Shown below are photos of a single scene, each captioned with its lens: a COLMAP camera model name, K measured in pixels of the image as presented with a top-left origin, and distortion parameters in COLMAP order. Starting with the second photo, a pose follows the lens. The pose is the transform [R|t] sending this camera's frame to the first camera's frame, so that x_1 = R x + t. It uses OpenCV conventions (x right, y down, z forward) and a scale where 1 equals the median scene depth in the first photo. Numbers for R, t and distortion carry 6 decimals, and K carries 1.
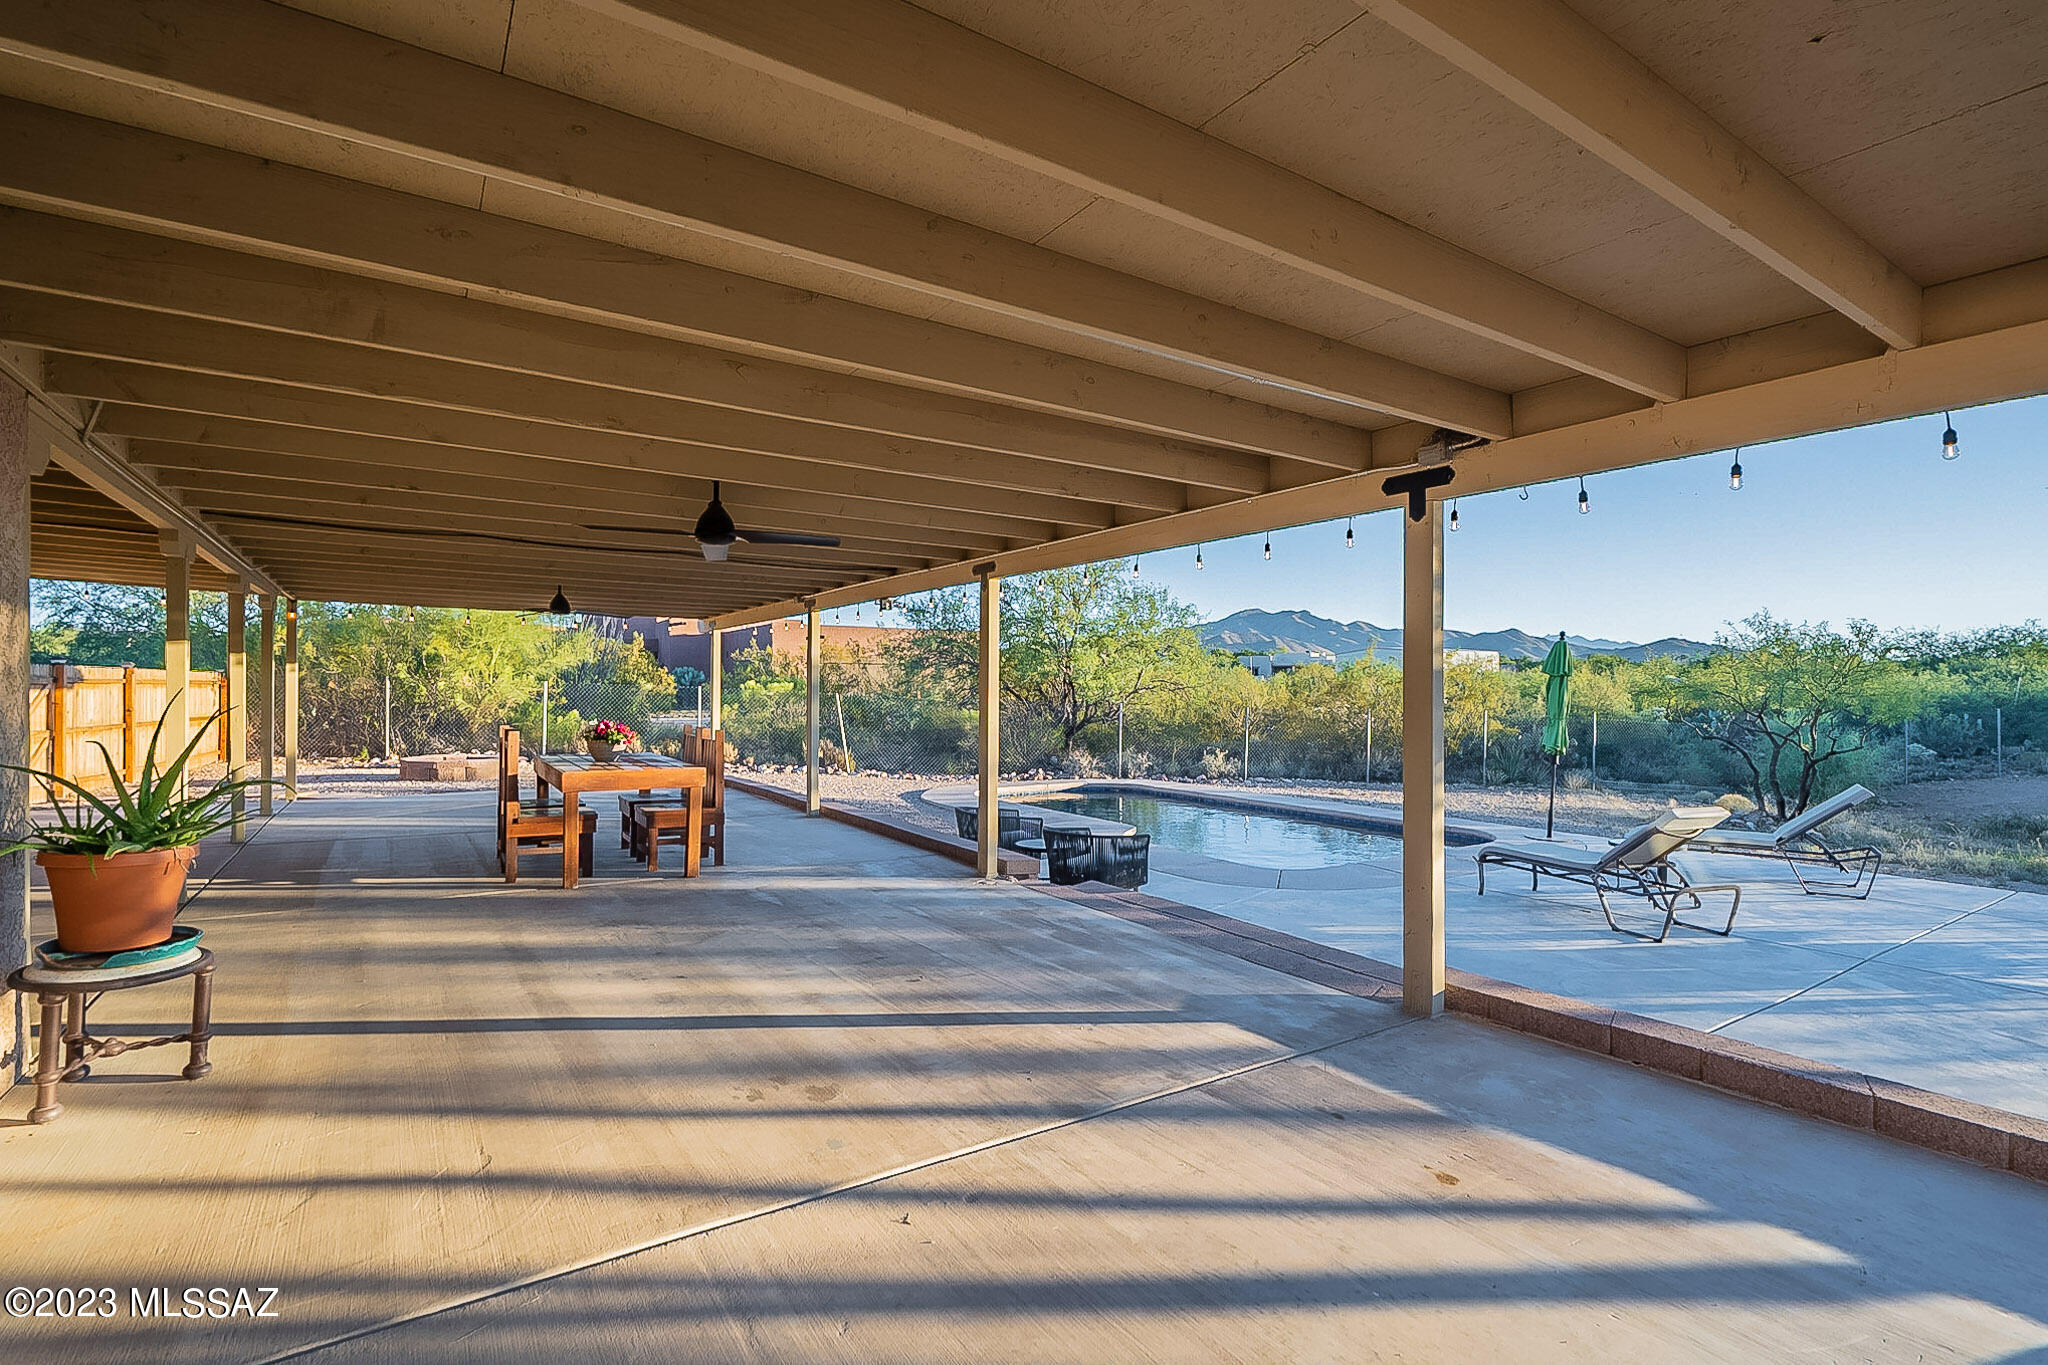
lens RADIAL K [[971.6, 0, 1016.4], [0, 971.6, 685.7], [0, 0, 1]] dist [-0.004117, -0.000024]
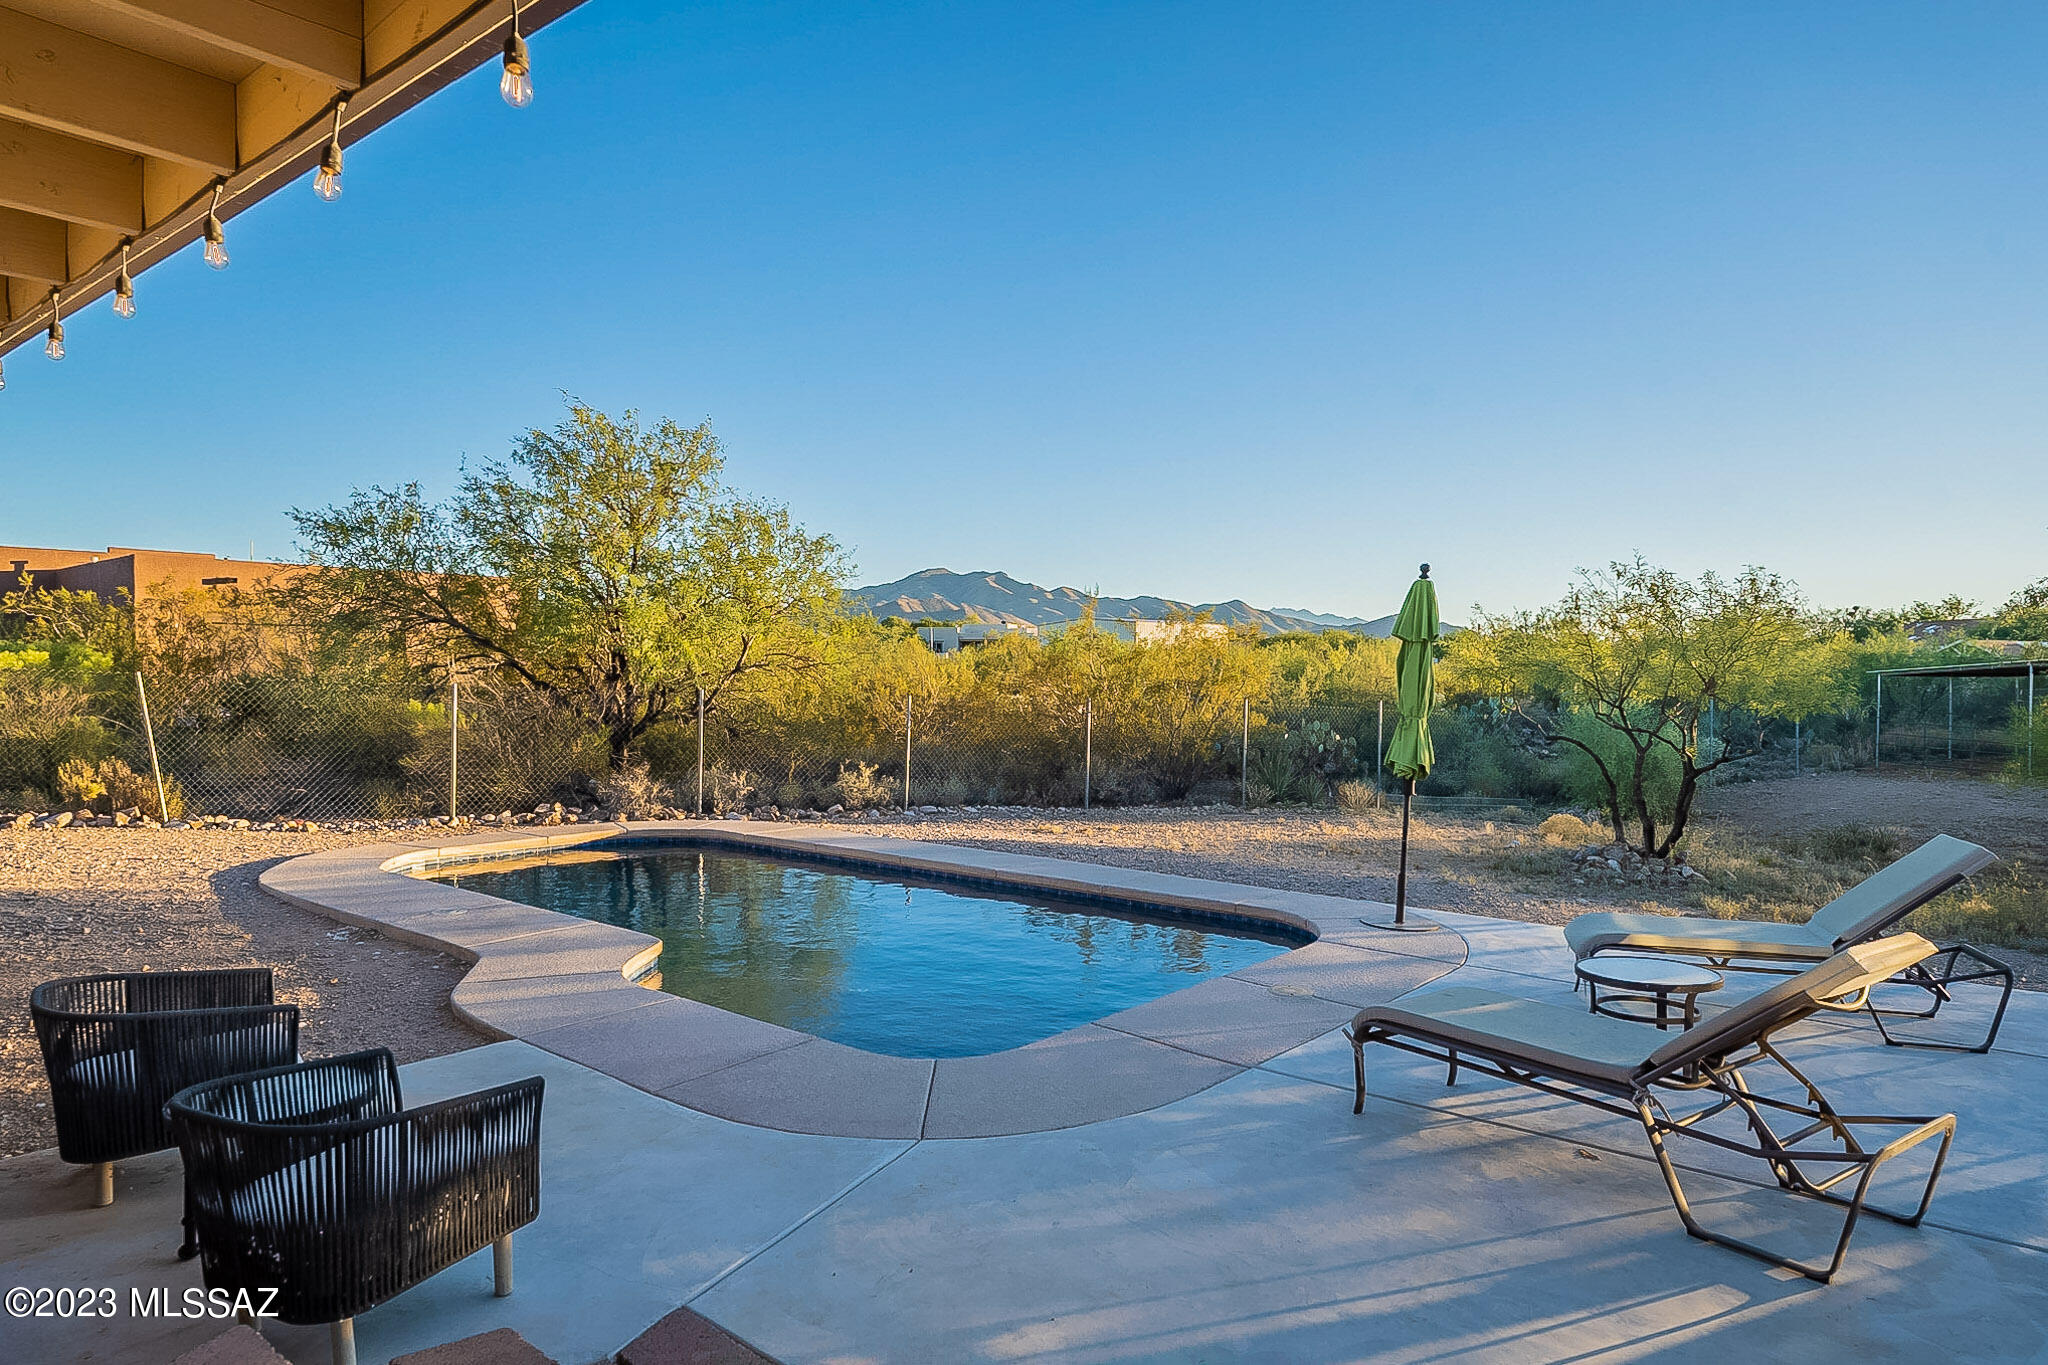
lens RADIAL K [[1252.4, 0, 1020.7], [0, 1252.4, 665.8], [0, 0, 1]] dist [-0.002641, 0.004438]
pose [[0.953898, 0.004054, 0.300103, 0.064315], [-0.003975, 0.999992, -0.000872, 0.003332], [-0.300104, -0.000361, 0.953907, 0.206266]]
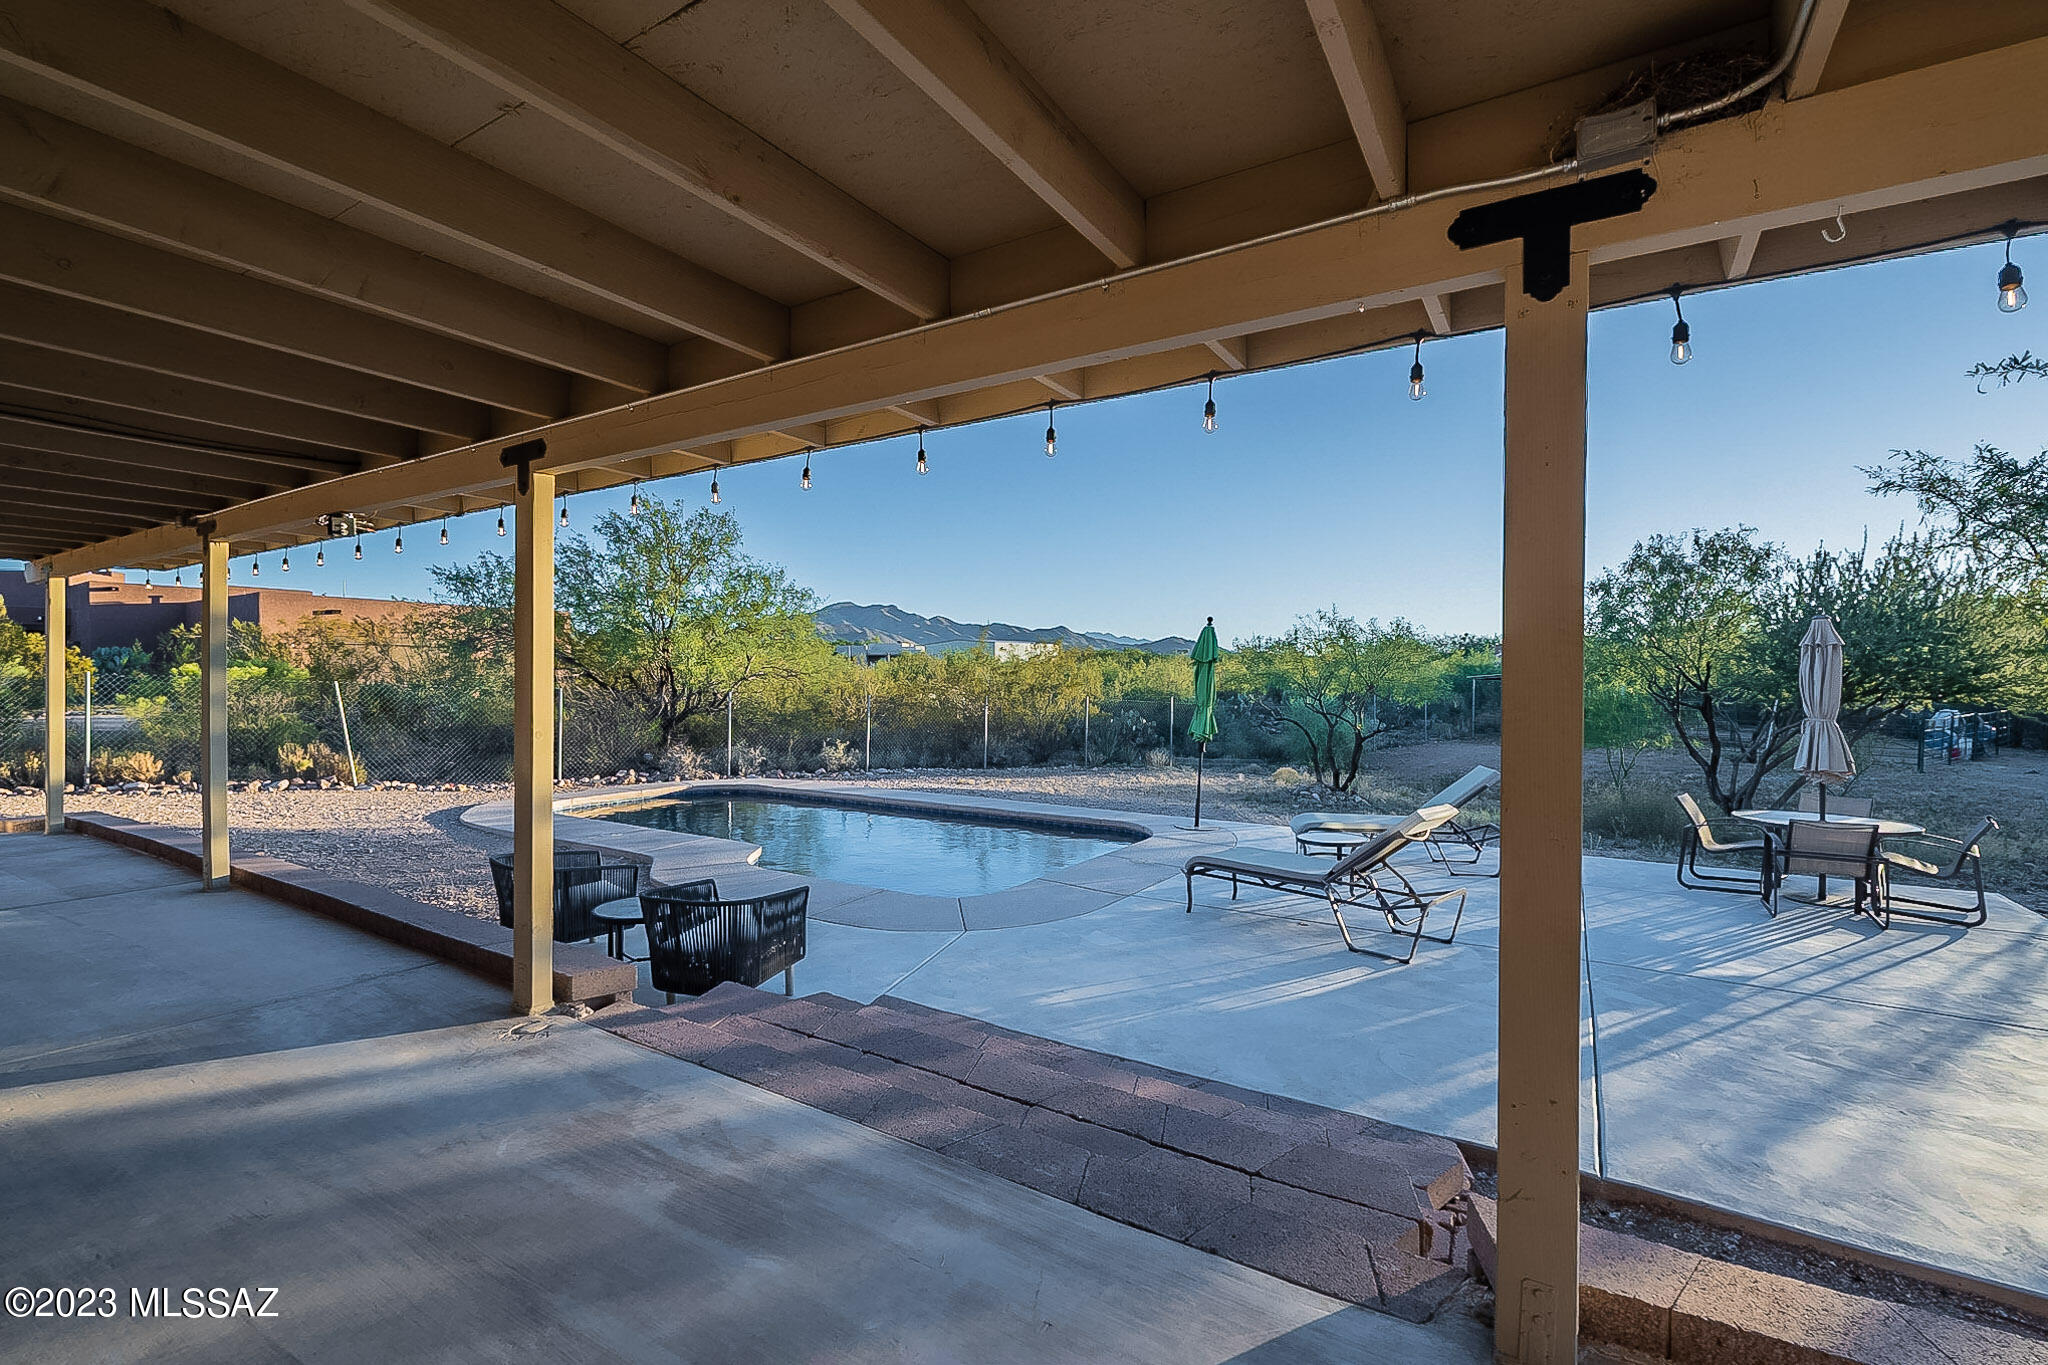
lens RADIAL K [[905.4, 0, 1025.4], [0, 905.4, 678.2], [0, 0, 1]] dist [-0.004898, 0.000646]
pose [[0.906237, -0.000058, 0.422771, 0.002525], [-0.002121, 0.999987, 0.004684, 0.001213], [-0.422765, -0.005141, 0.906225, 0.139555]]
